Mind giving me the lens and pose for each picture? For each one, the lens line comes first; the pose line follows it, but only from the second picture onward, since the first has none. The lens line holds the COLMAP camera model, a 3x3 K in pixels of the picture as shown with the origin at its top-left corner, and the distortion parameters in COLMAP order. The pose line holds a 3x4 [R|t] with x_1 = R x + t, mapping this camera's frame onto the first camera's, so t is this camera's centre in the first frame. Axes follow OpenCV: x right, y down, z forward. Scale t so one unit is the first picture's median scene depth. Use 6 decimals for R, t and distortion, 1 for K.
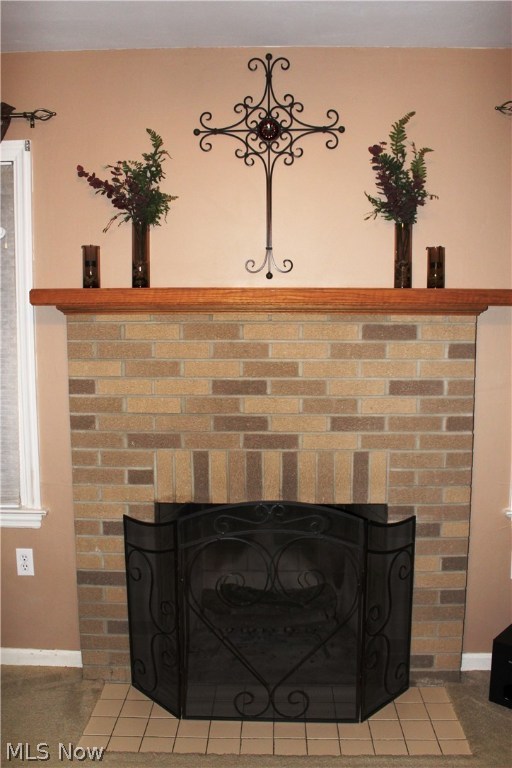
lens RADIAL K [[686.4, 0, 255.0], [0, 686.4, 386.5], [0, 0, 1]] dist [-0.124384, 0.030983]
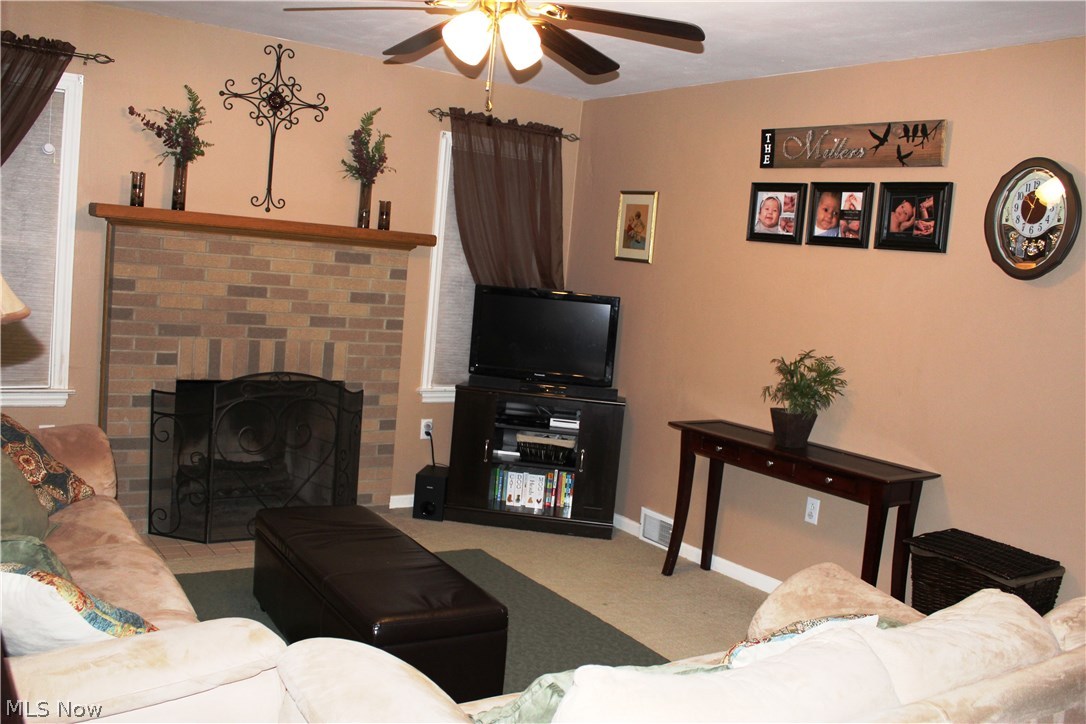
lens RADIAL K [[970.7, 0, 544.0], [0, 970.7, 360.6], [0, 0, 1]] dist [-0.124384, 0.030983]
pose [[0.804089, 0.013210, 0.594363, -0.665428], [-0.024045, 0.999658, 0.010312, 0.102482], [-0.594023, -0.022583, 0.804131, -0.845902]]
